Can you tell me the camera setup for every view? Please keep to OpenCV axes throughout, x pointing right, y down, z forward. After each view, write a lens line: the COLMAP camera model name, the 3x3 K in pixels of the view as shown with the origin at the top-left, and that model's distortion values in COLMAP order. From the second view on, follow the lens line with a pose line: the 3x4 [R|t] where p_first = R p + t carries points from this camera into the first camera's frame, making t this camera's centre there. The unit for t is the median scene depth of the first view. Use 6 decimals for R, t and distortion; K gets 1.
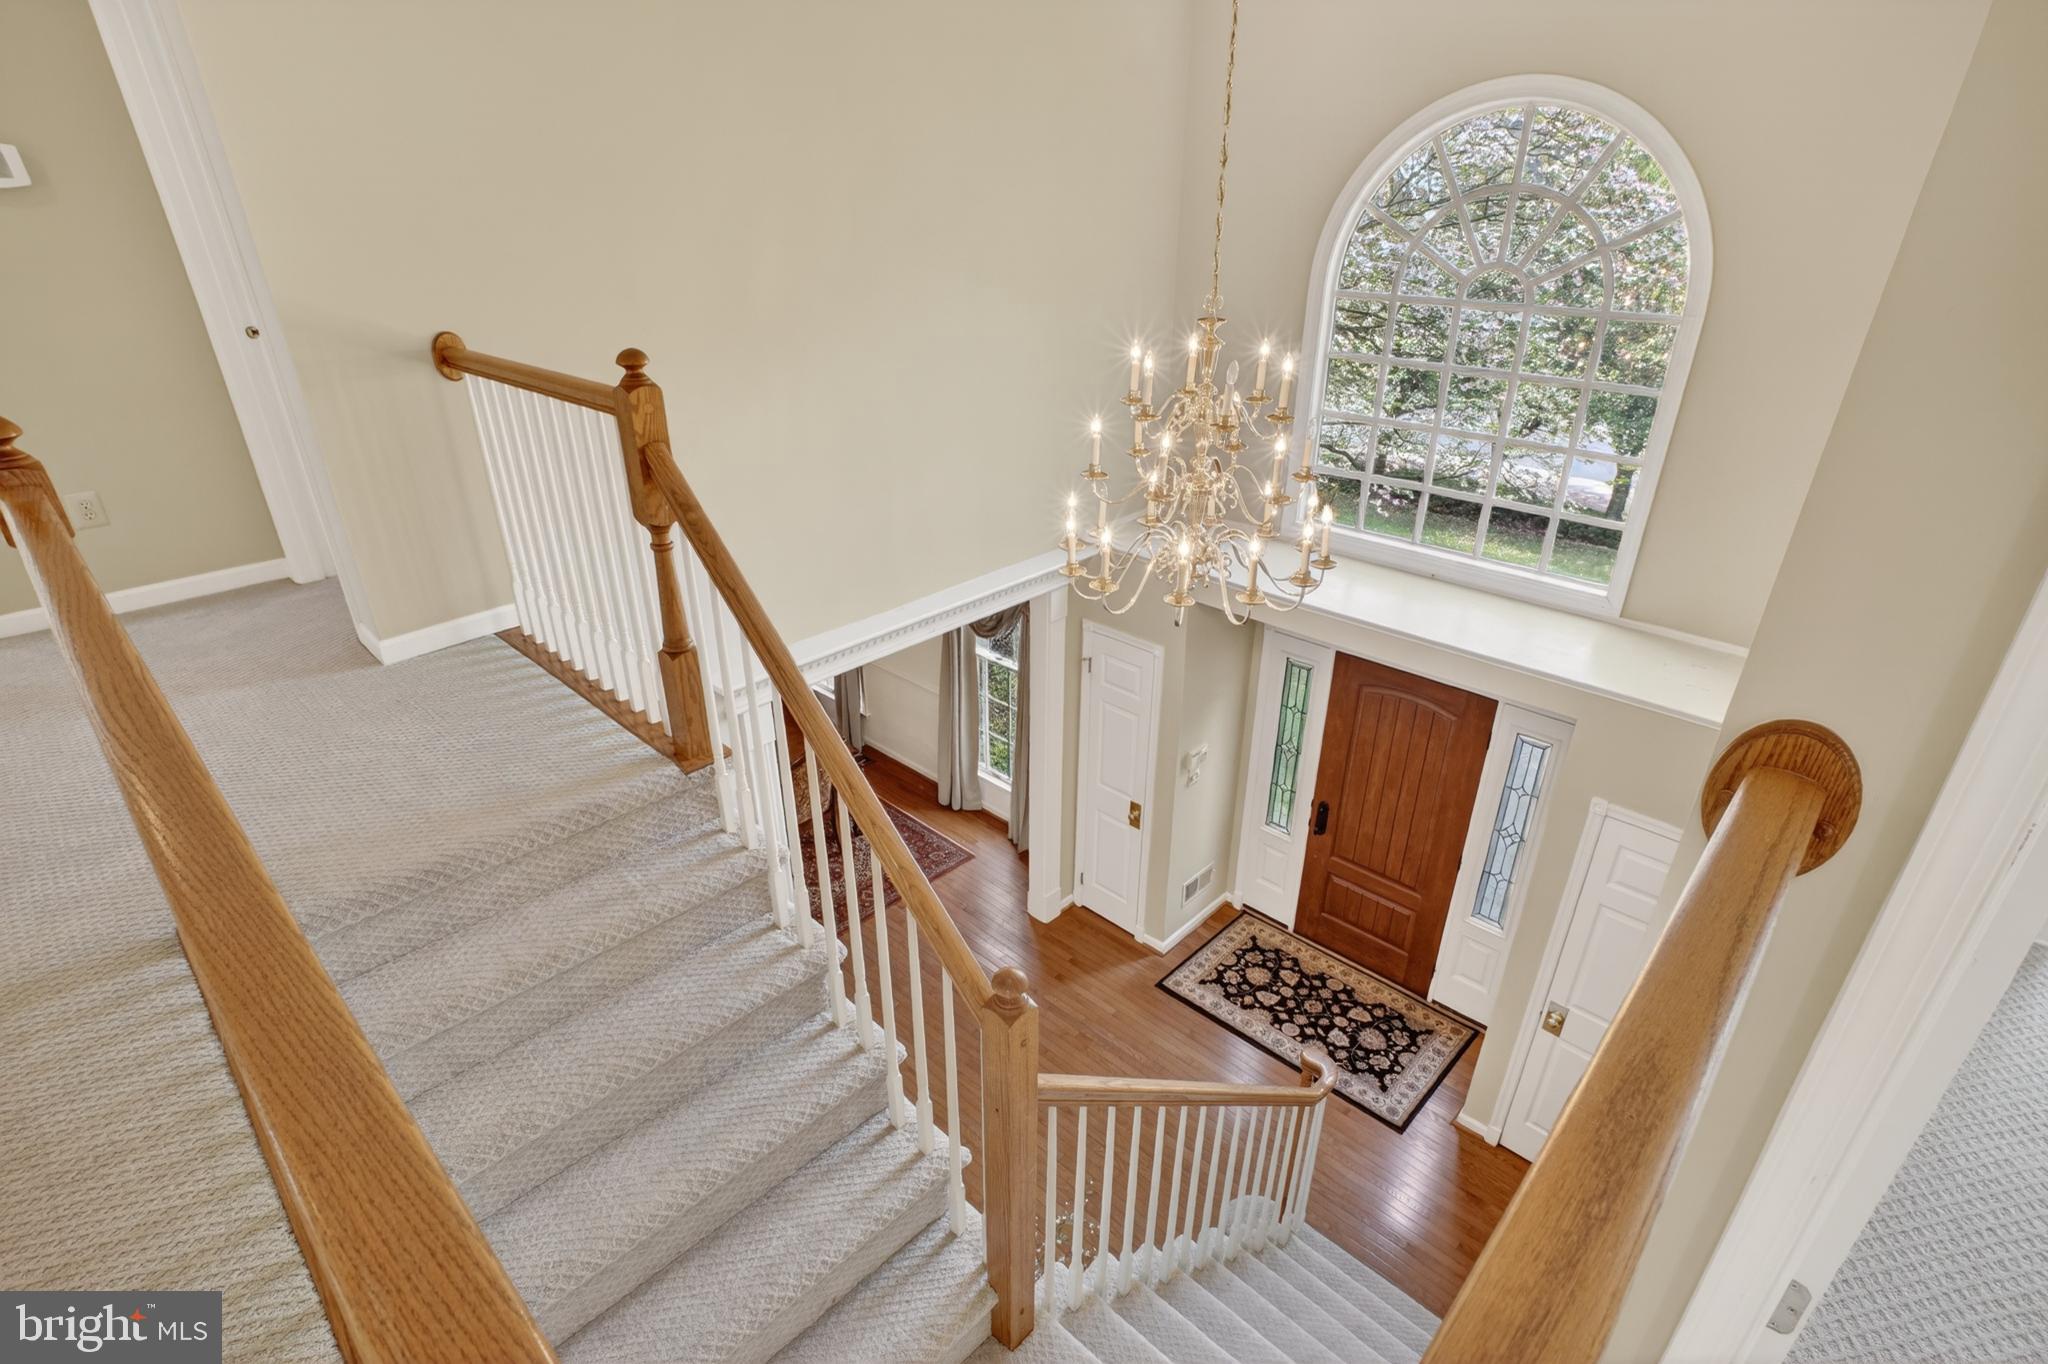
lens RADIAL K [[1004.2, 0, 1021.3], [0, 1004.2, 685.1], [0, 0, 1]] dist [-0.018608, 0.002239]
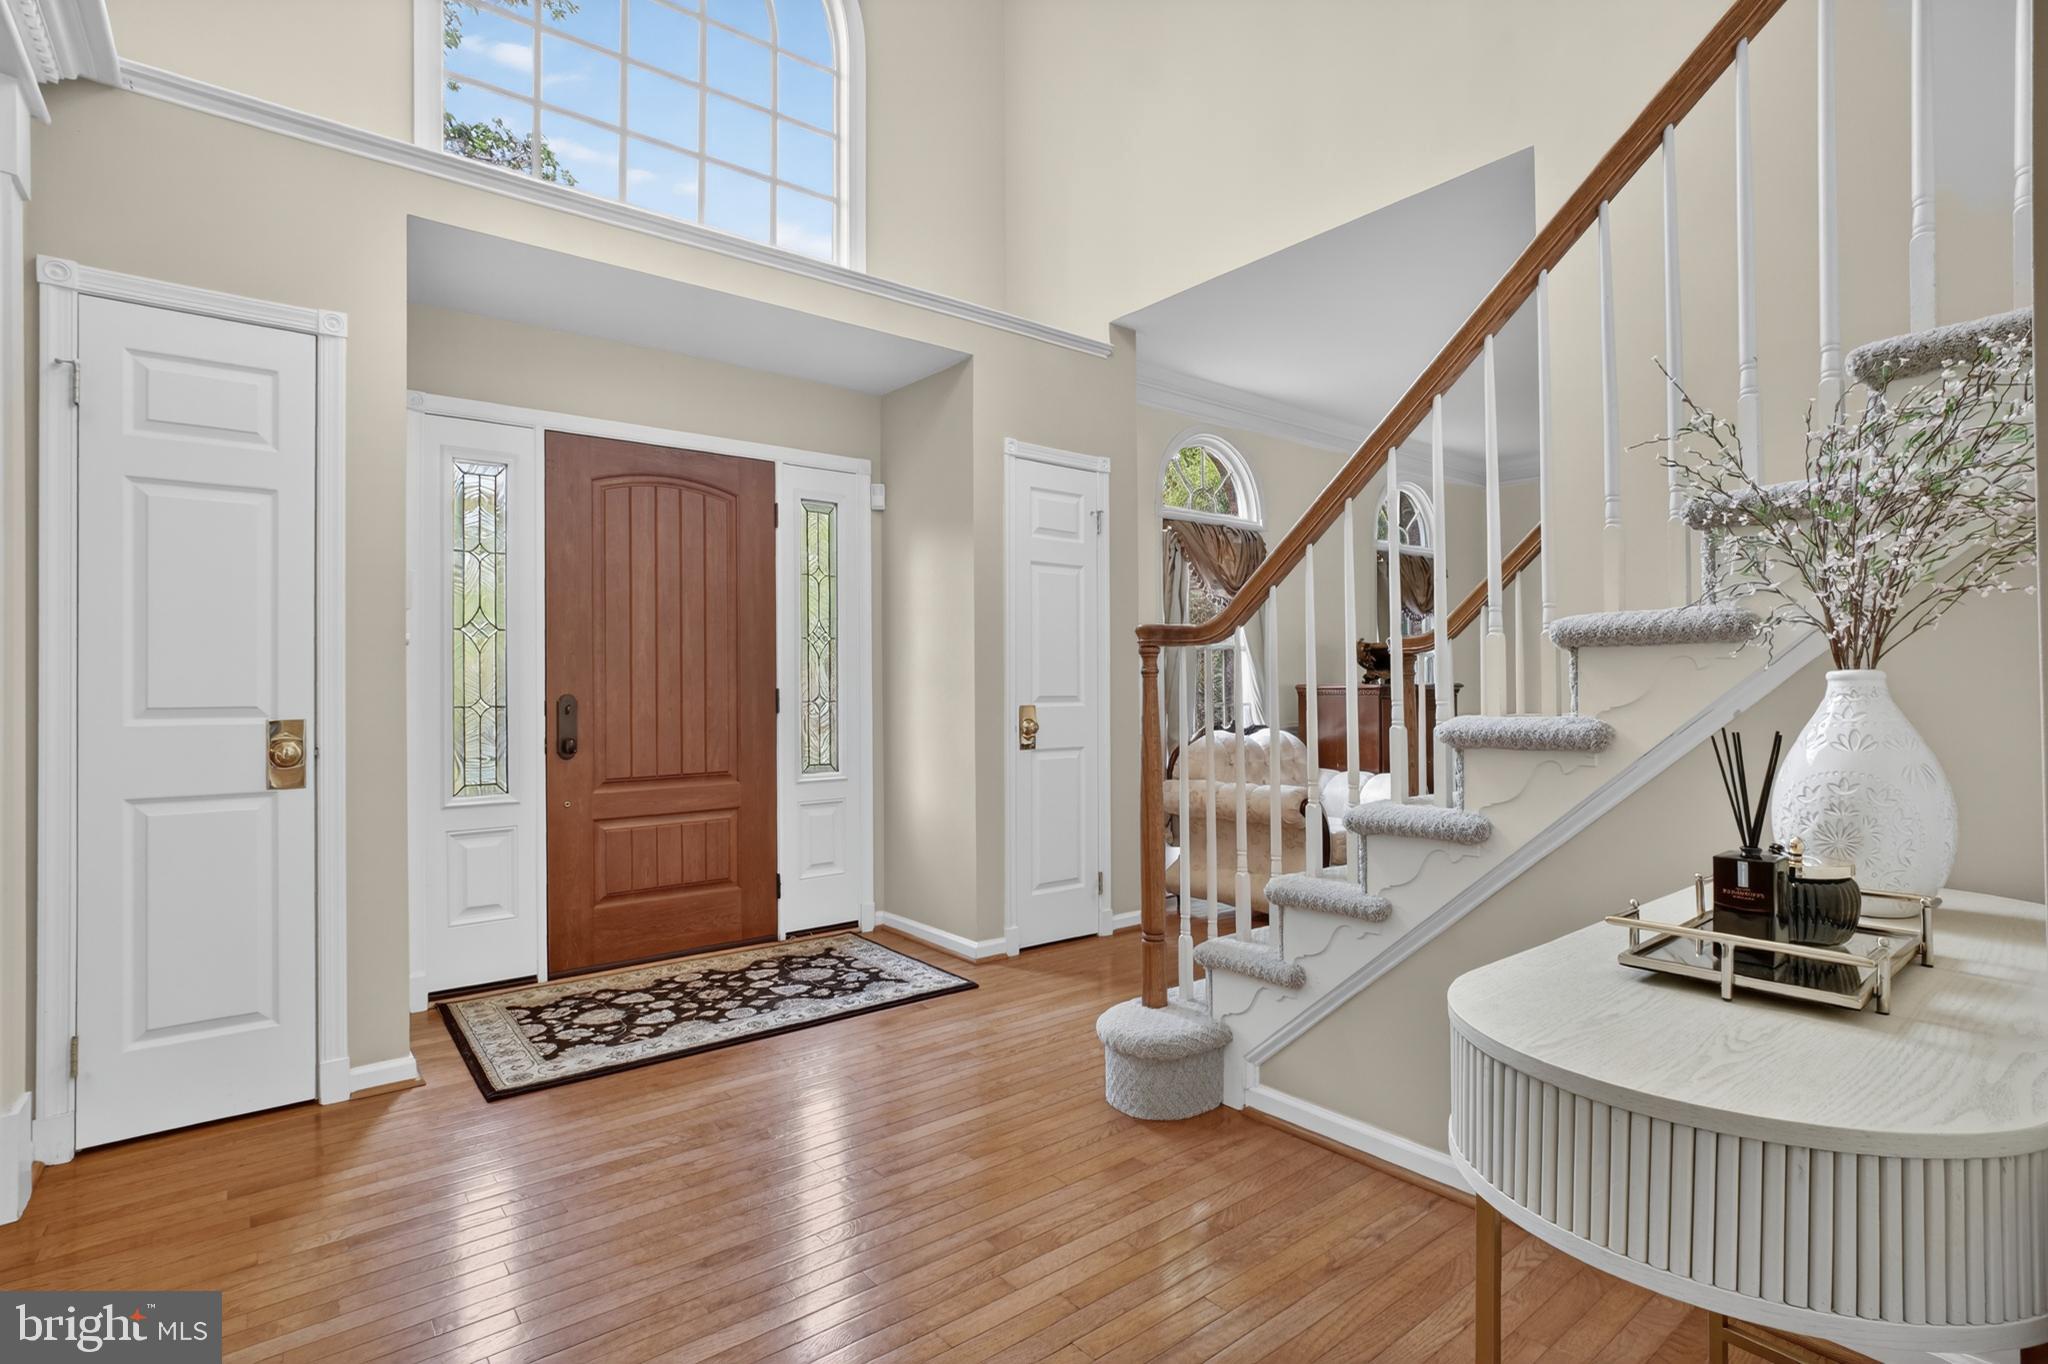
lens RADIAL K [[1004.2, 0, 1020.1], [0, 1004.2, 678.9], [0, 0, 1]] dist [-0.018608, 0.002239]
pose [[0.151769, -0.001946, 0.988414, -0.260320], [0.445631, 0.892731, -0.066668, 0.274686], [-0.882258, 0.450586, 0.136357, 0.676098]]
